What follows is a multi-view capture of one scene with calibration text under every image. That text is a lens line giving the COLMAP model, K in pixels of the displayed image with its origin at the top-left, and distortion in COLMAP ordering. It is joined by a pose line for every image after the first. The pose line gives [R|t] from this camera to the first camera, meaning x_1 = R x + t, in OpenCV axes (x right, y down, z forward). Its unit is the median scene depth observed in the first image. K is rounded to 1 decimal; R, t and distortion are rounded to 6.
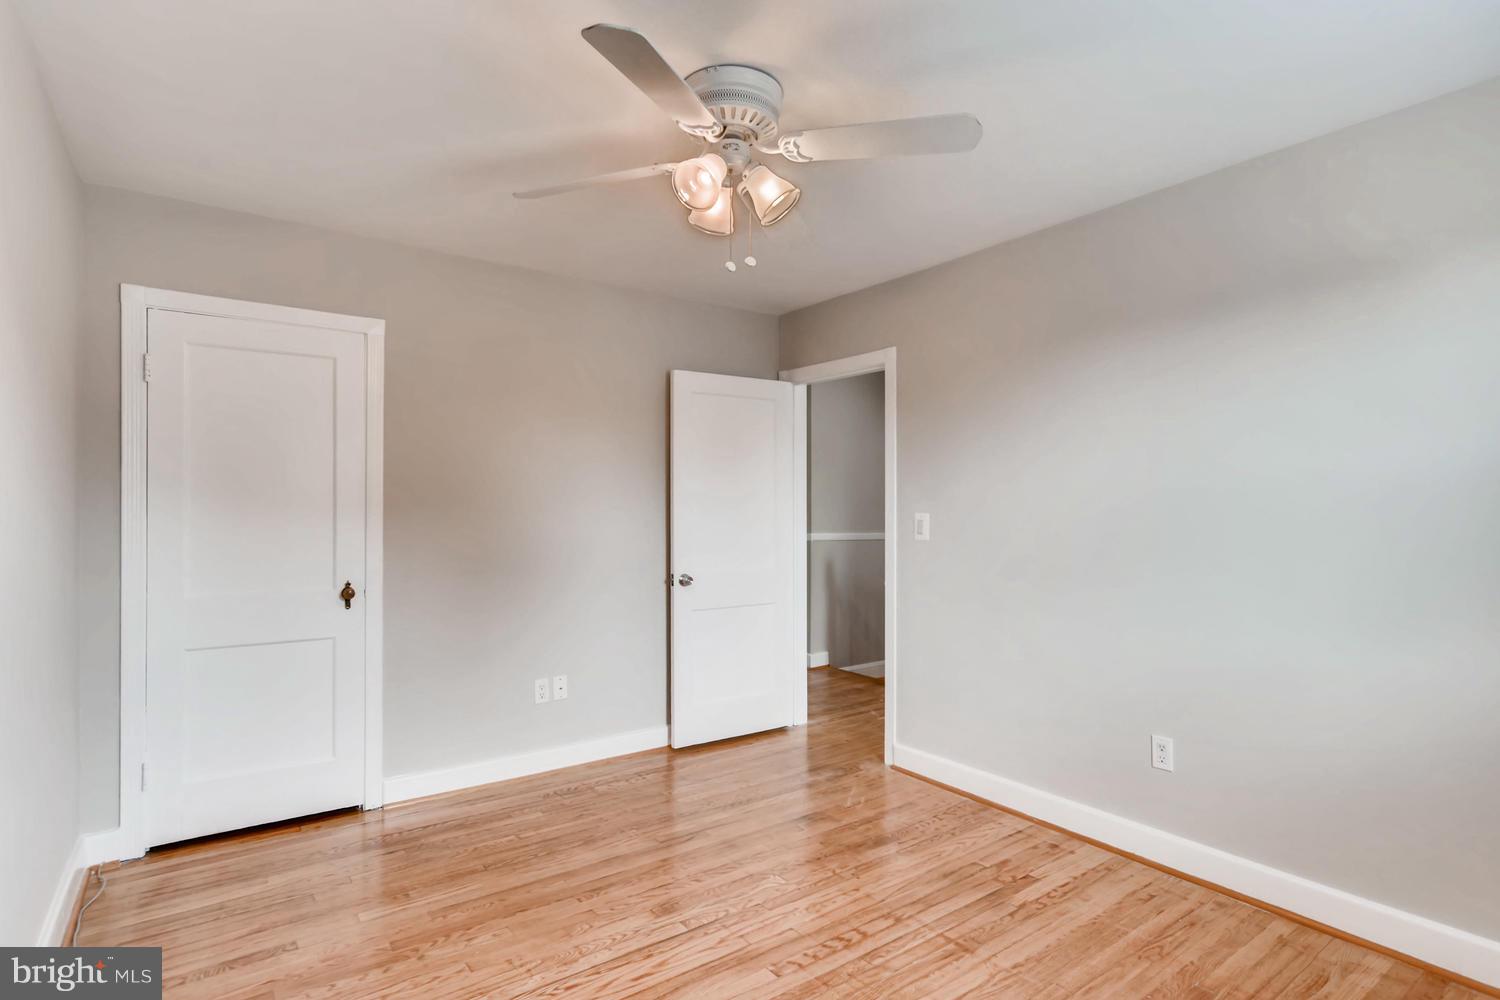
lens RADIAL K [[762.6, 0, 744.4], [0, 762.6, 503.9], [0, 0, 1]] dist [0.002270, 0.003141]
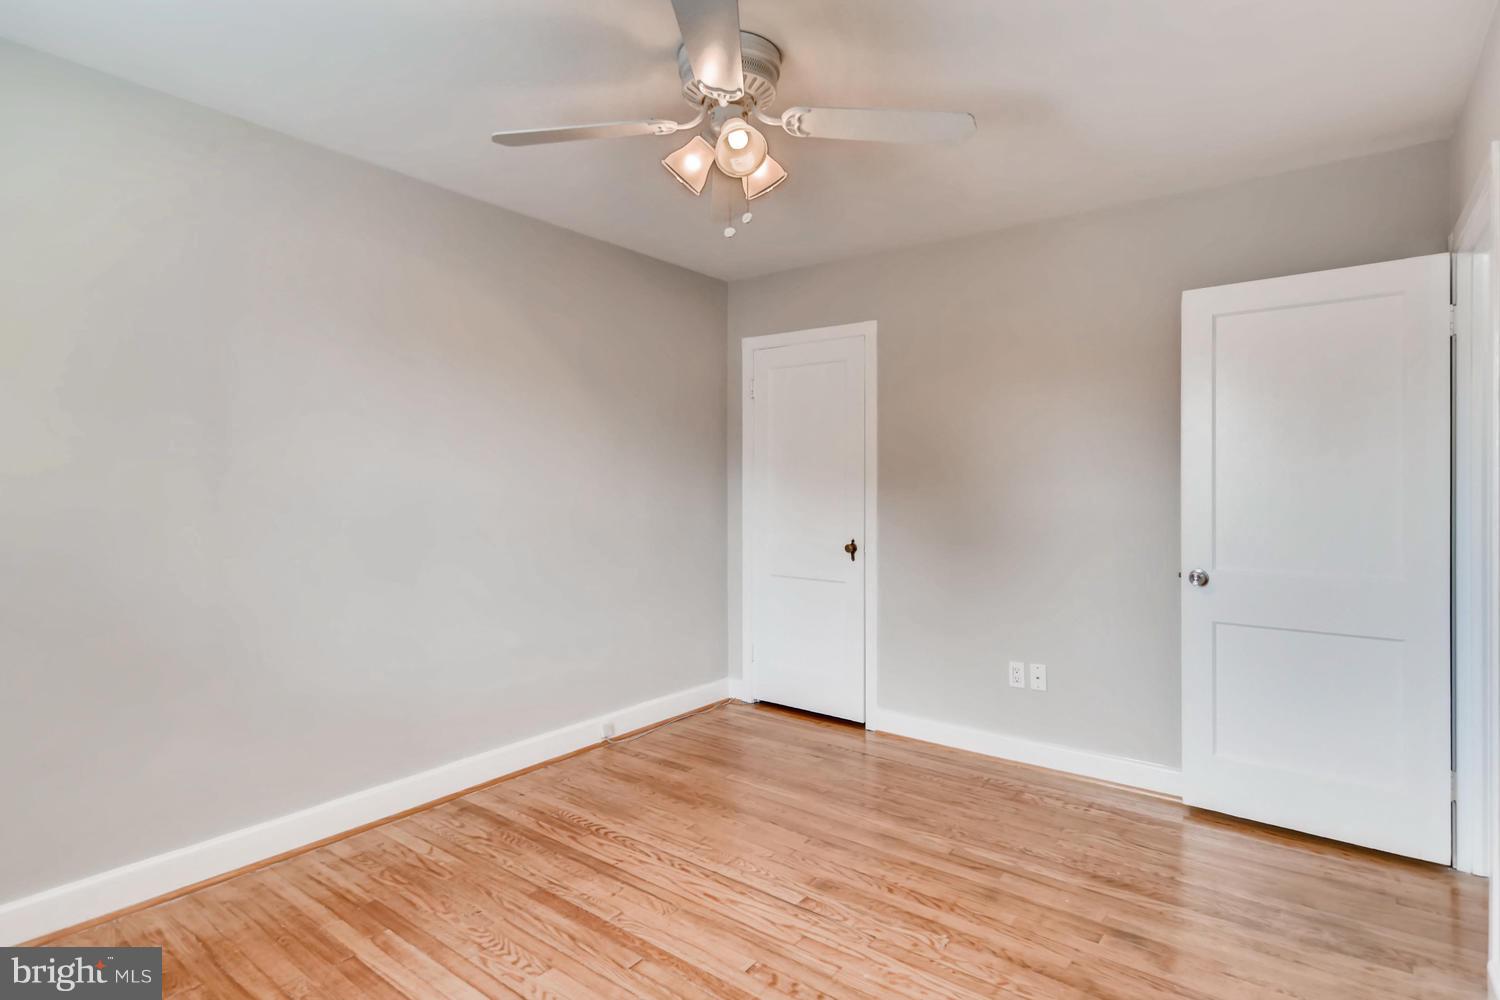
lens RADIAL K [[762.6, 0, 749.6], [0, 762.6, 488.0], [0, 0, 1]] dist [0.002270, 0.003141]
pose [[0.291924, 0.002587, -0.956438, 0.531764], [0.000980, 0.999995, 0.003004, 0.013957], [0.956441, -0.001814, 0.291920, 0.415678]]
